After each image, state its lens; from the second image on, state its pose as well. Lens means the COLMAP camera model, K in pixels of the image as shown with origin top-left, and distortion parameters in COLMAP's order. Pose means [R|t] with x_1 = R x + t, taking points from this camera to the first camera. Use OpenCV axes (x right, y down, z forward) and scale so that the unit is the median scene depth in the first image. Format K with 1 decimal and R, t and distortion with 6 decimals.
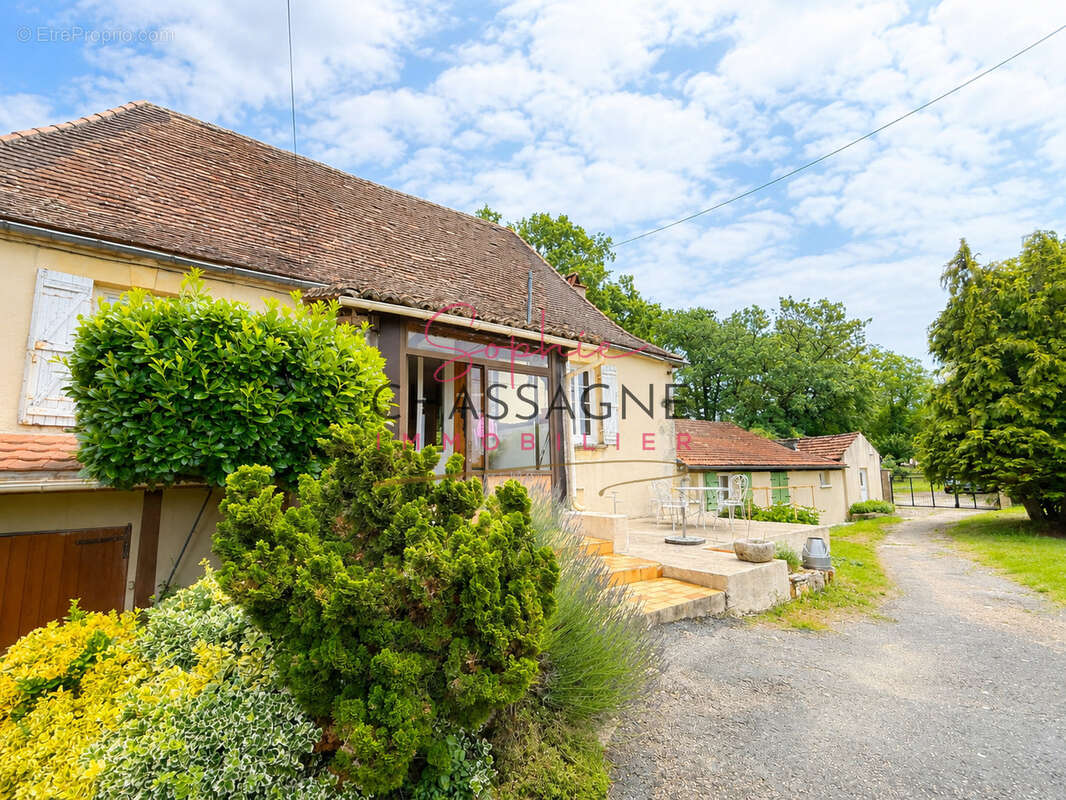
lens RADIAL K [[463.6, 0, 532.5], [0, 463.6, 420.4], [0, 0, 1]] dist [0.012843, -0.000416]
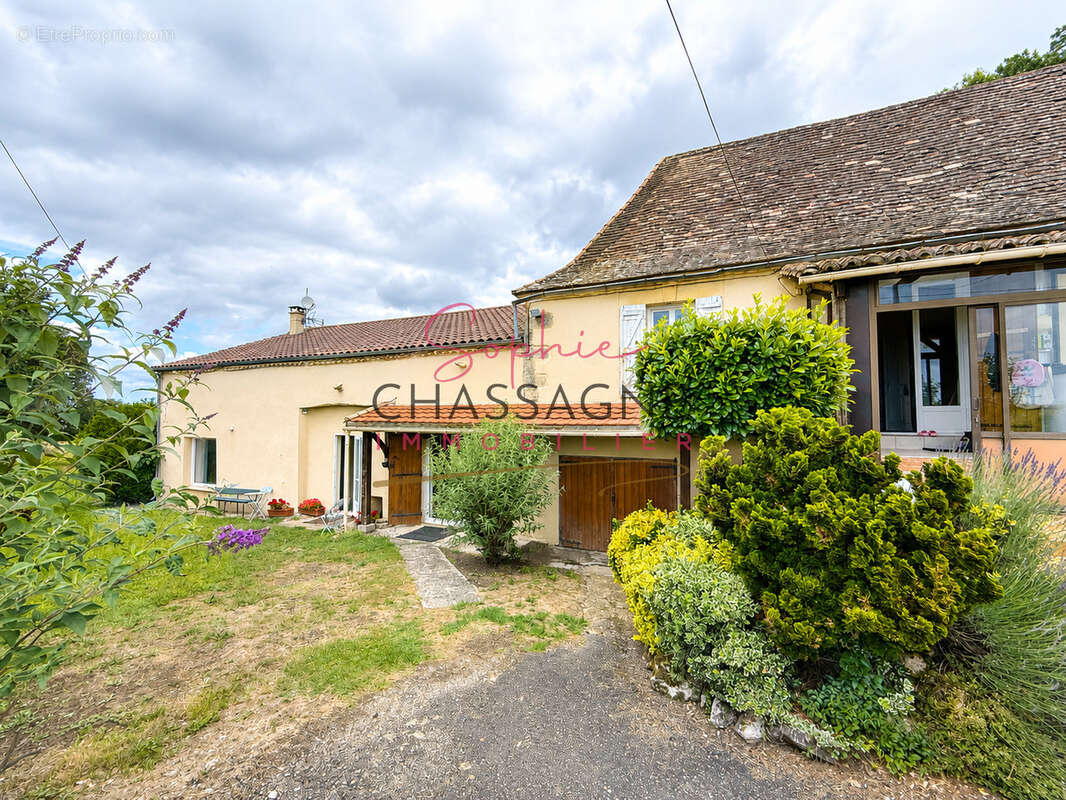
lens RADIAL K [[431.4, 0, 533.0], [0, 431.4, 400.0], [0, 0, 1]] dist [-0.000840, -0.000256]
pose [[0.506475, -0.026265, -0.861854, 0.250087], [0.090314, 0.995654, 0.022731, -0.080209], [0.857512, -0.089351, 0.506646, -0.191697]]
